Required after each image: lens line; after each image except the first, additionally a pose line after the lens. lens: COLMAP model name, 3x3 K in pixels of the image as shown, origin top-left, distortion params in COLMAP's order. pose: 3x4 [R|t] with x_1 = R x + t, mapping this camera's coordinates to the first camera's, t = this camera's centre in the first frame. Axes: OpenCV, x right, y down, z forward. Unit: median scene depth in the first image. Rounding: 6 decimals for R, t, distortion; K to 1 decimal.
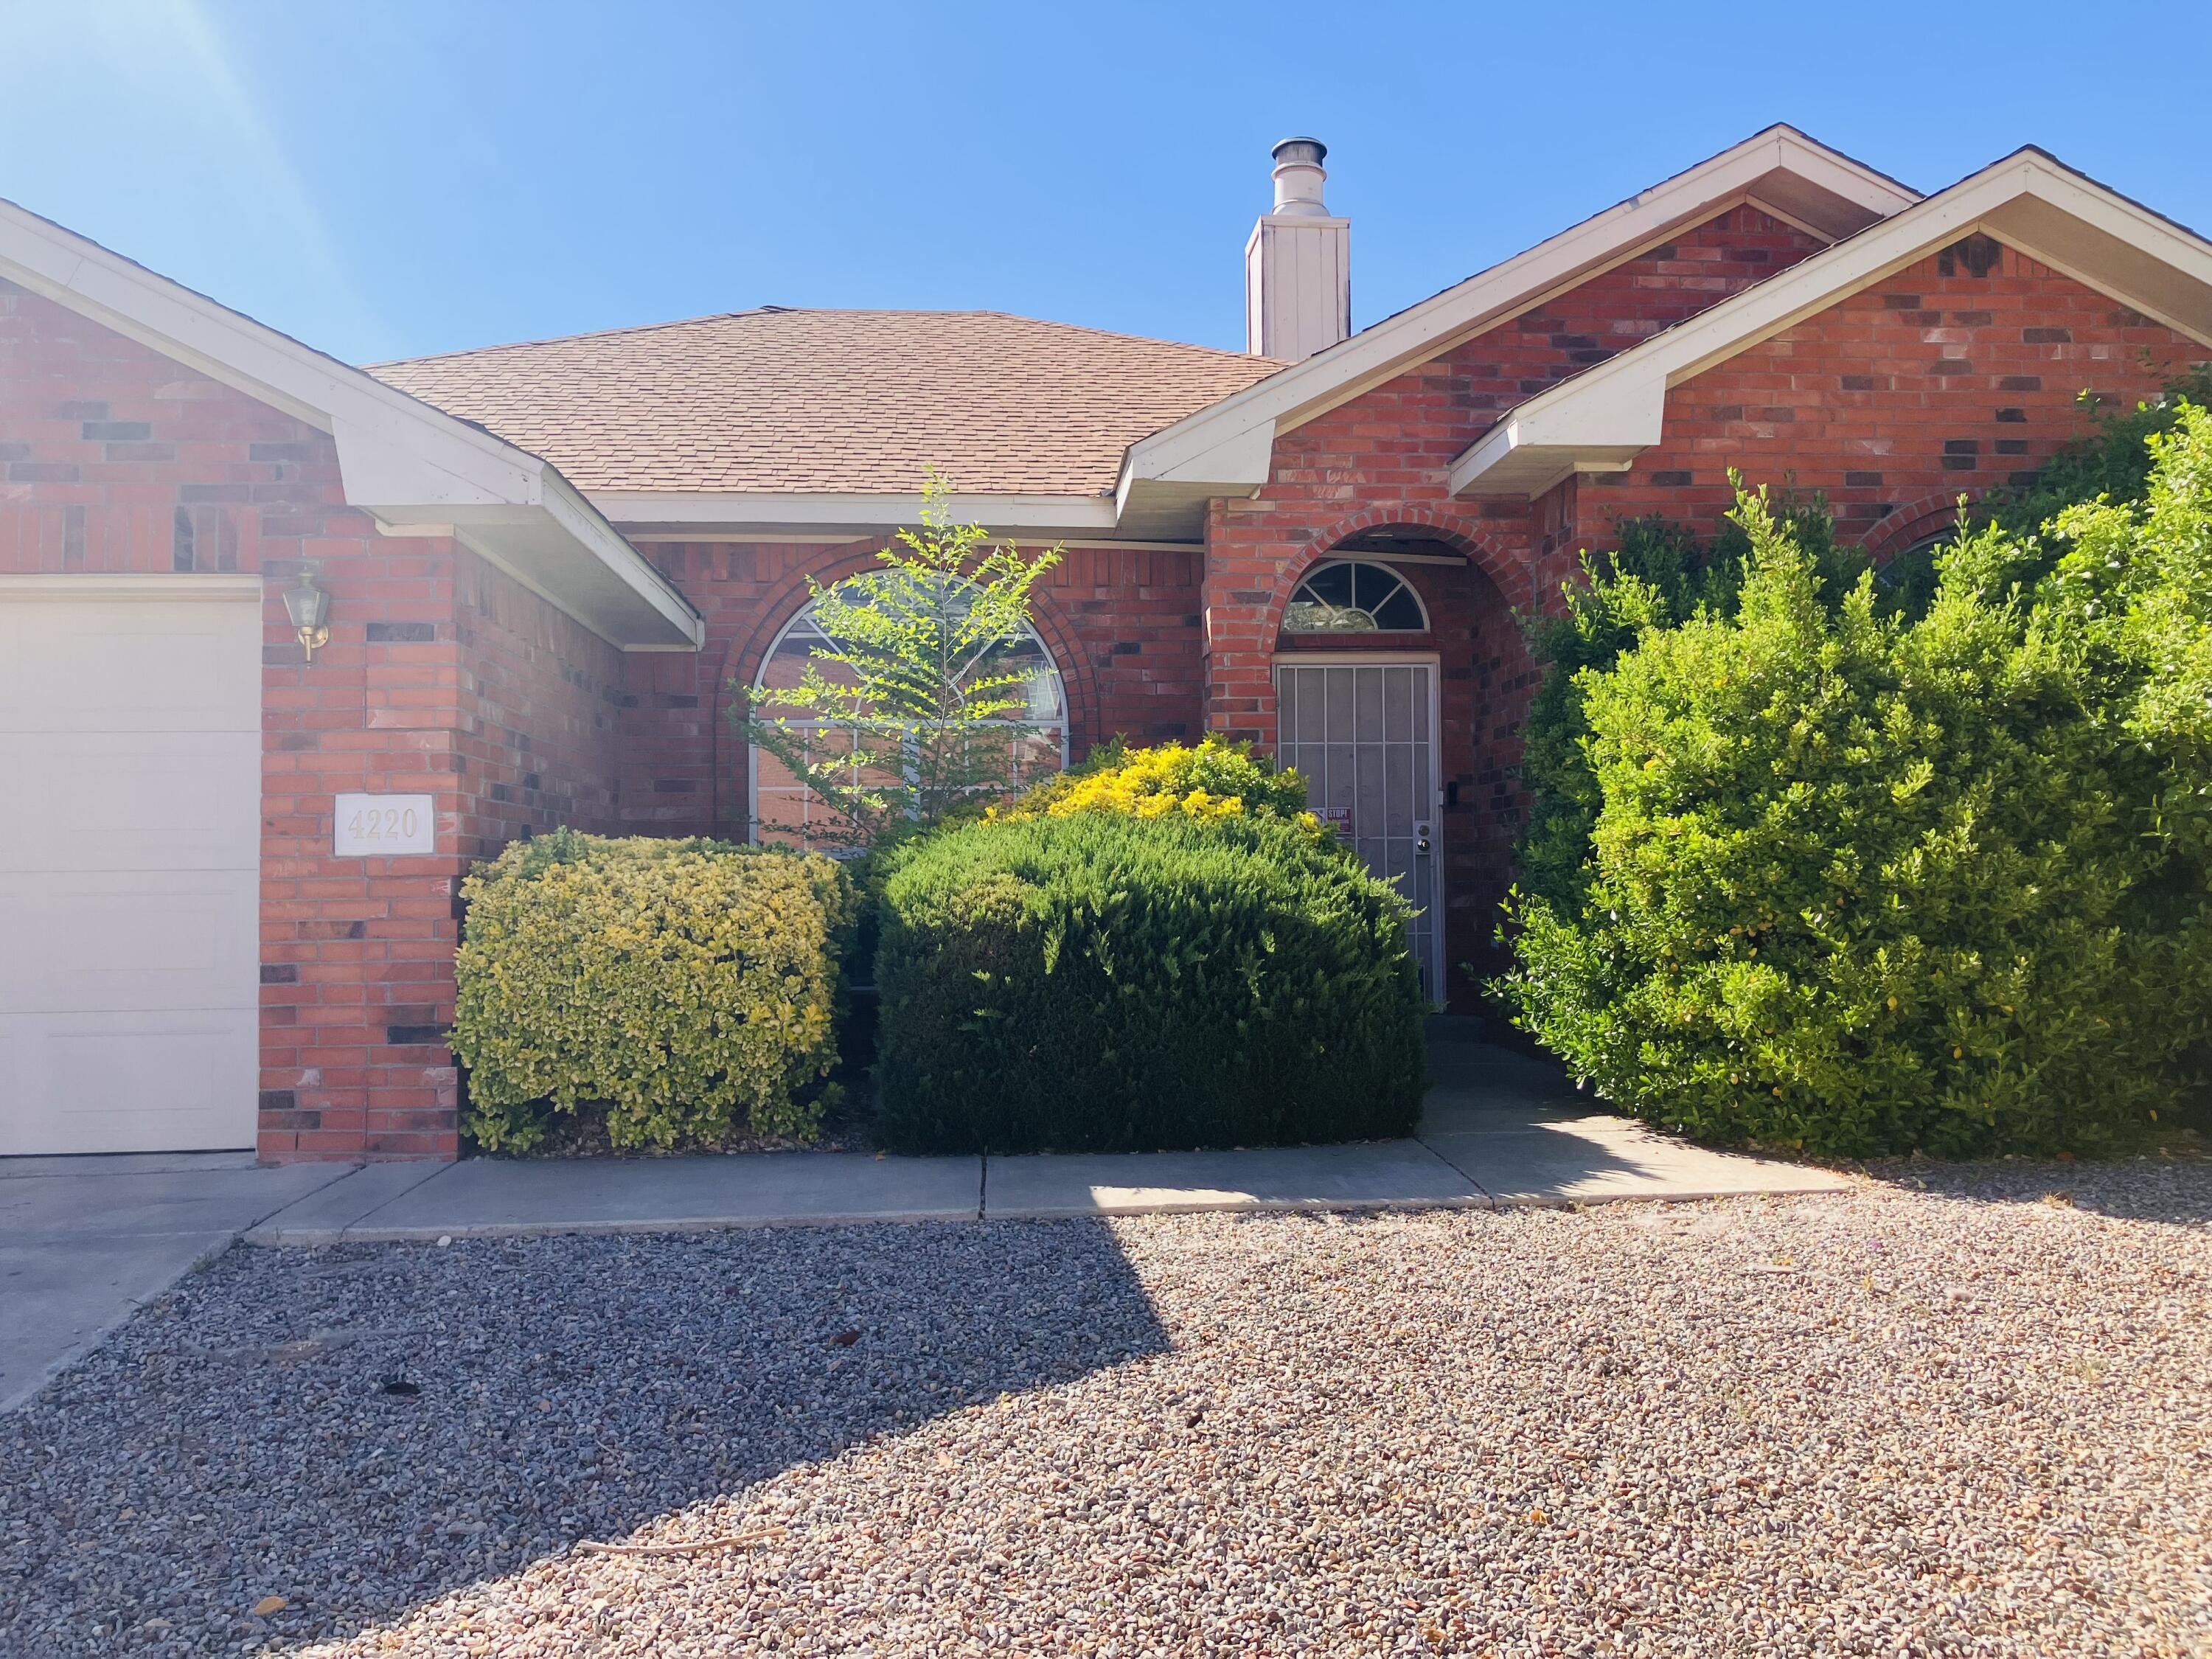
lens RADIAL K [[2020.8, 0, 1106.0], [0, 2020.8, 829.5], [0, 0, 1]] dist [0.056409, 0.003096]
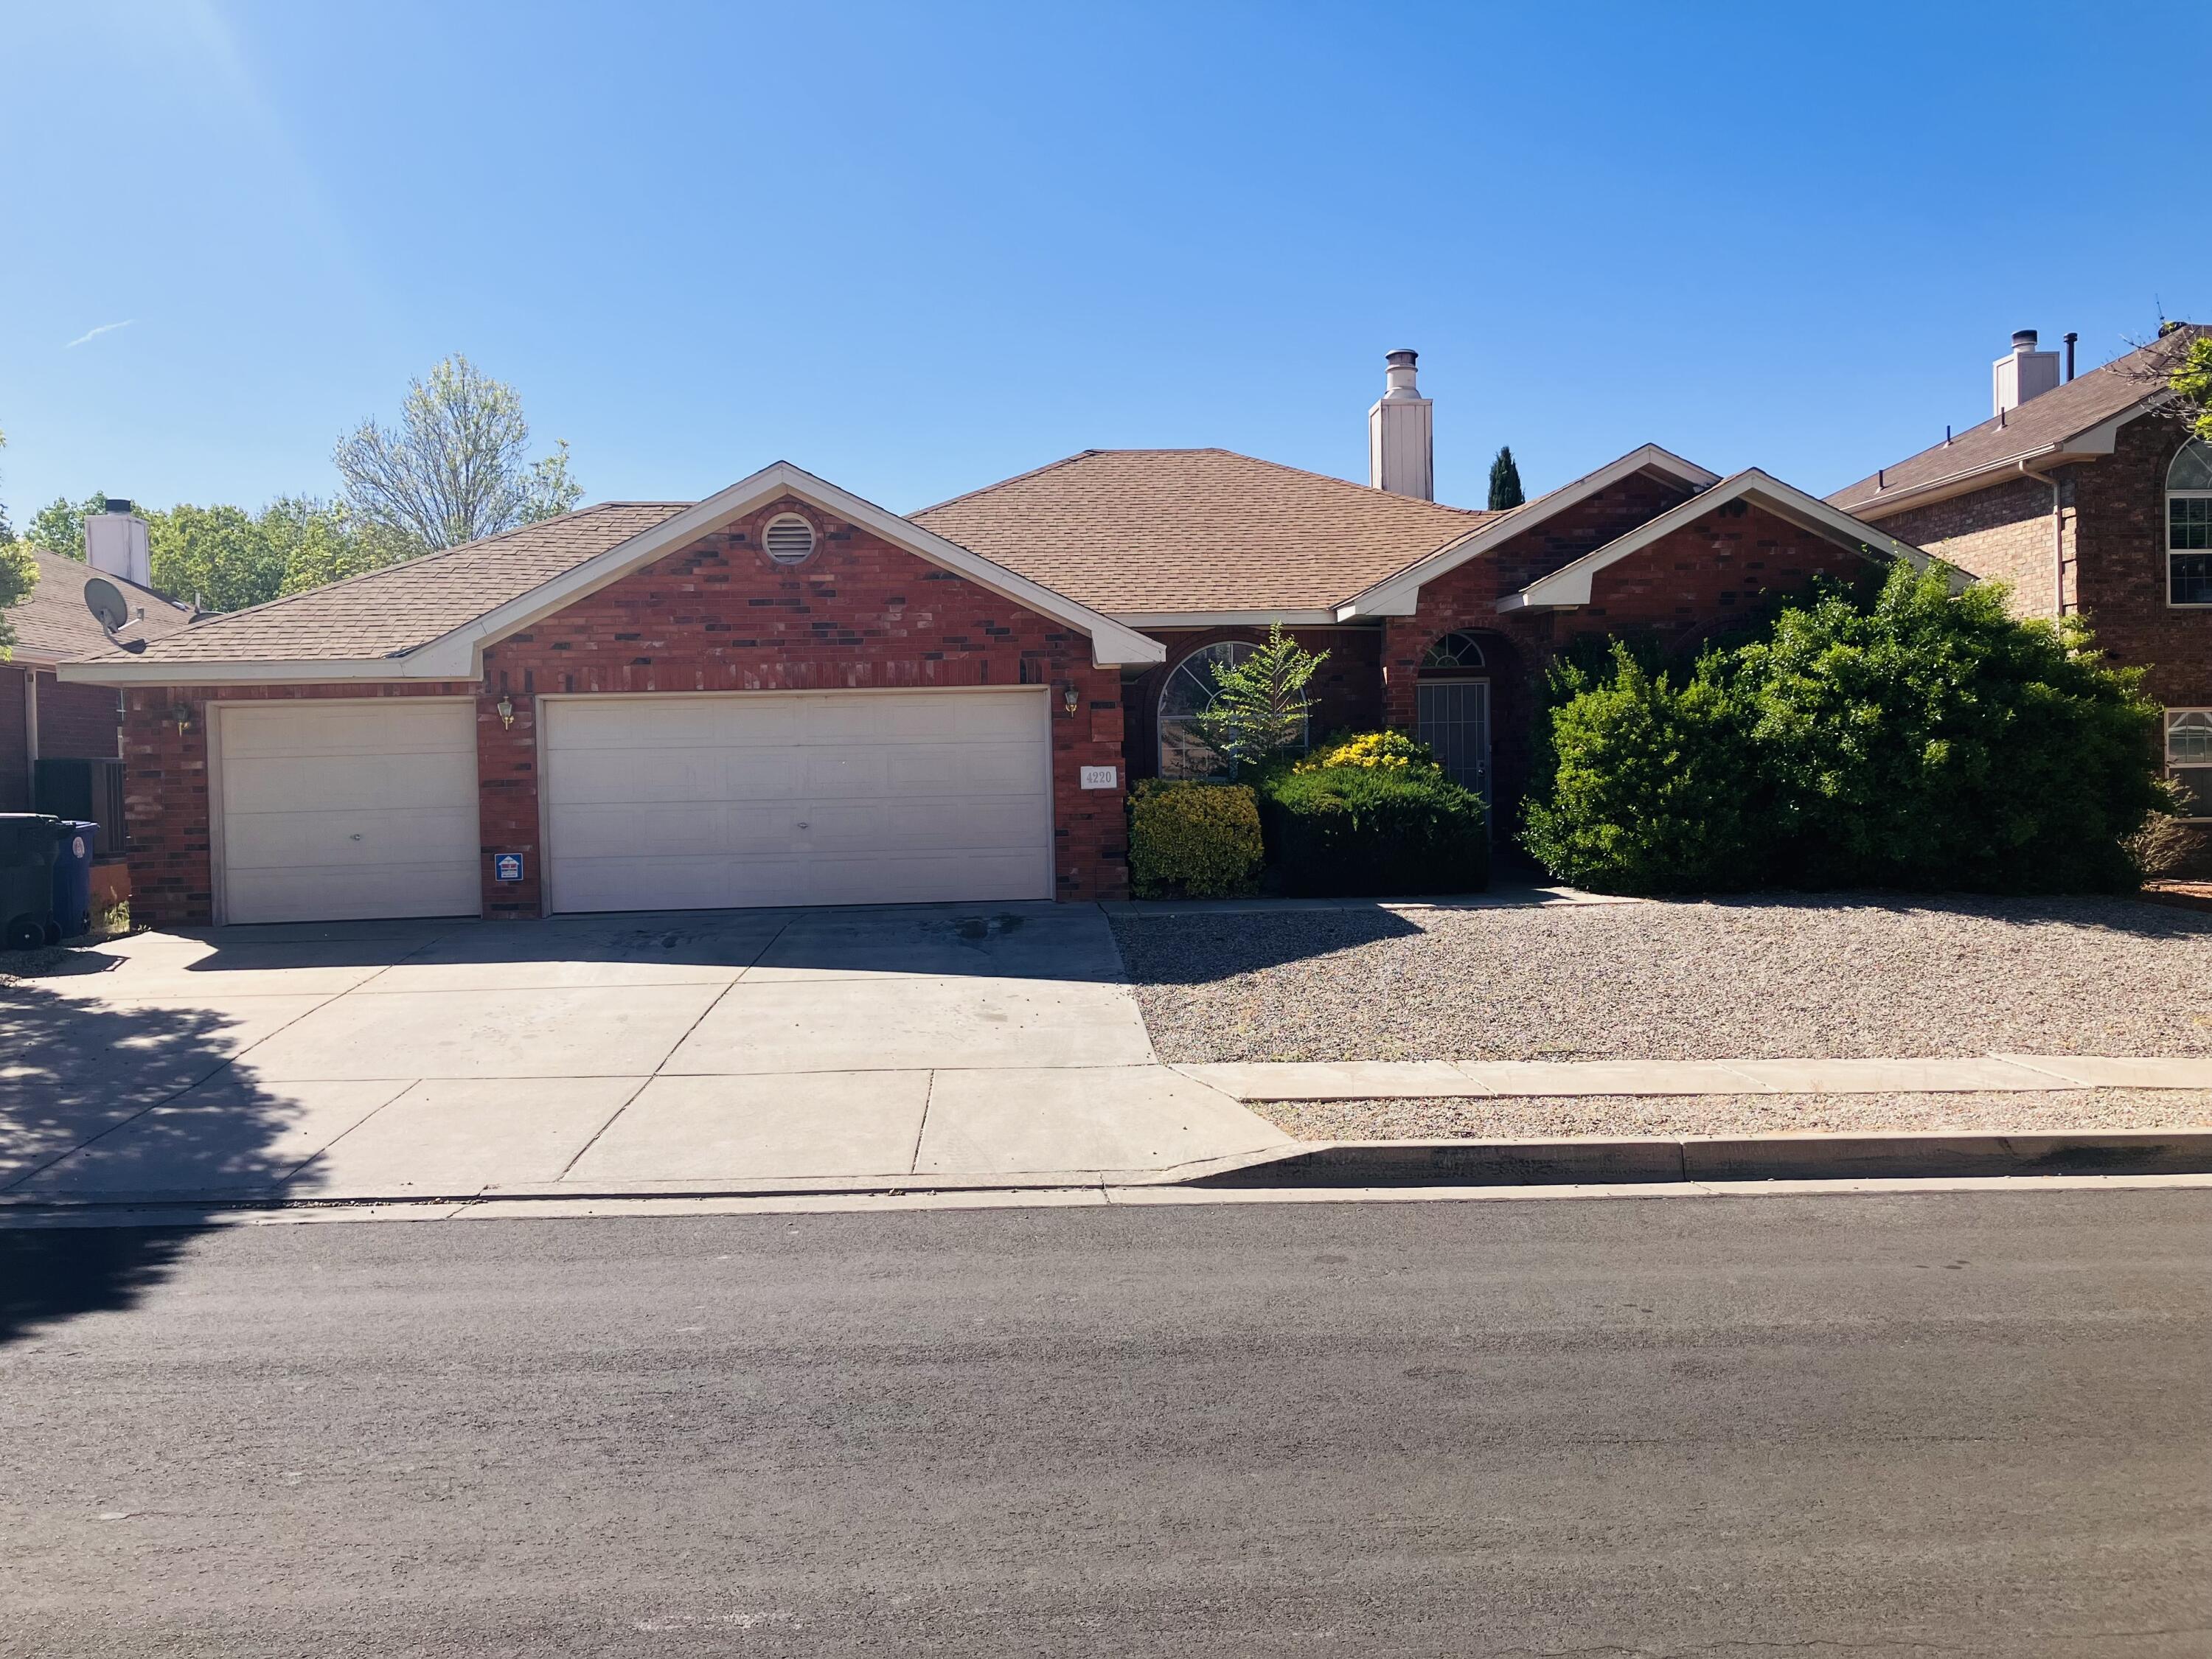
lens RADIAL K [[1813.5, 0, 1106.0], [0, 1813.5, 829.5], [0, 0, 1]] dist [0.070212, 0.000896]
pose [[0.999486, -0.008002, -0.031054, -0.267300], [0.009800, 0.998258, 0.058173, -0.071709], [0.030534, -0.058447, 0.997823, -1.370355]]
